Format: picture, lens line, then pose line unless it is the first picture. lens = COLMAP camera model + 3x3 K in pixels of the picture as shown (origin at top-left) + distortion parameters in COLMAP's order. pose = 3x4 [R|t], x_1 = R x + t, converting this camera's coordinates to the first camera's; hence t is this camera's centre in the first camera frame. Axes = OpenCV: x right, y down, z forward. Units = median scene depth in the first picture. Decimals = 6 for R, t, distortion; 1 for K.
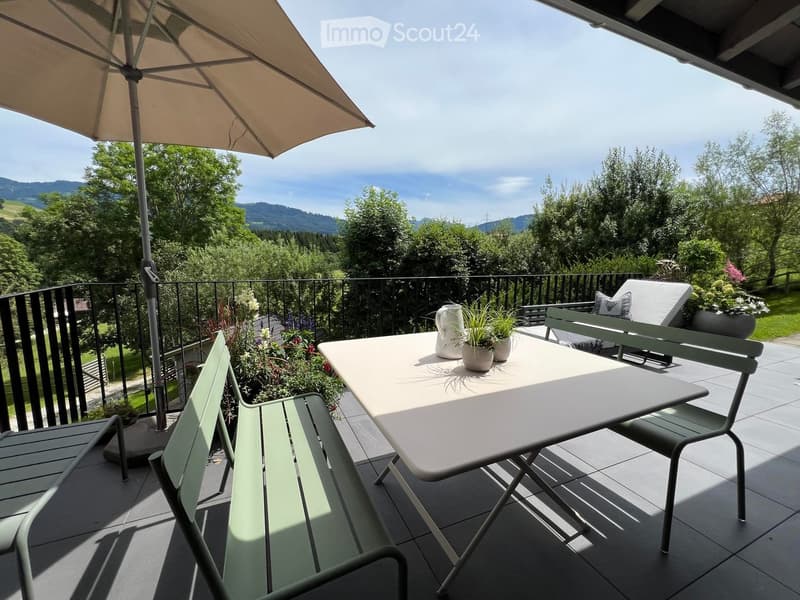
lens RADIAL K [[335.1, 0, 400.0], [0, 335.1, 300.0], [0, 0, 1]] dist [0.000058, 0.000047]
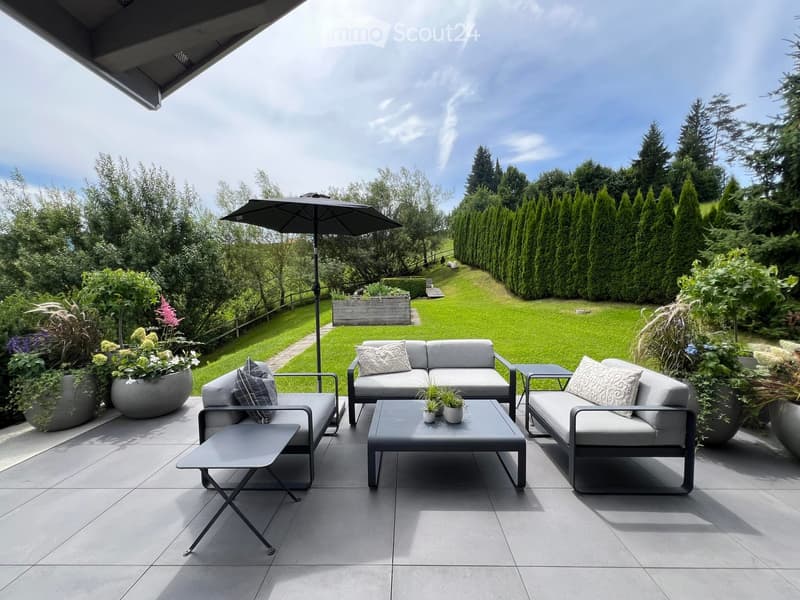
lens RADIAL K [[335.1, 0, 400.0], [0, 335.1, 300.0], [0, 0, 1]] dist [0.000058, 0.000047]
pose [[0.419972, -0.069256, 0.904891, 0.193608], [0.141523, 0.989884, 0.010078, -0.016317], [-0.896434, 0.123831, 0.425525, 0.078094]]
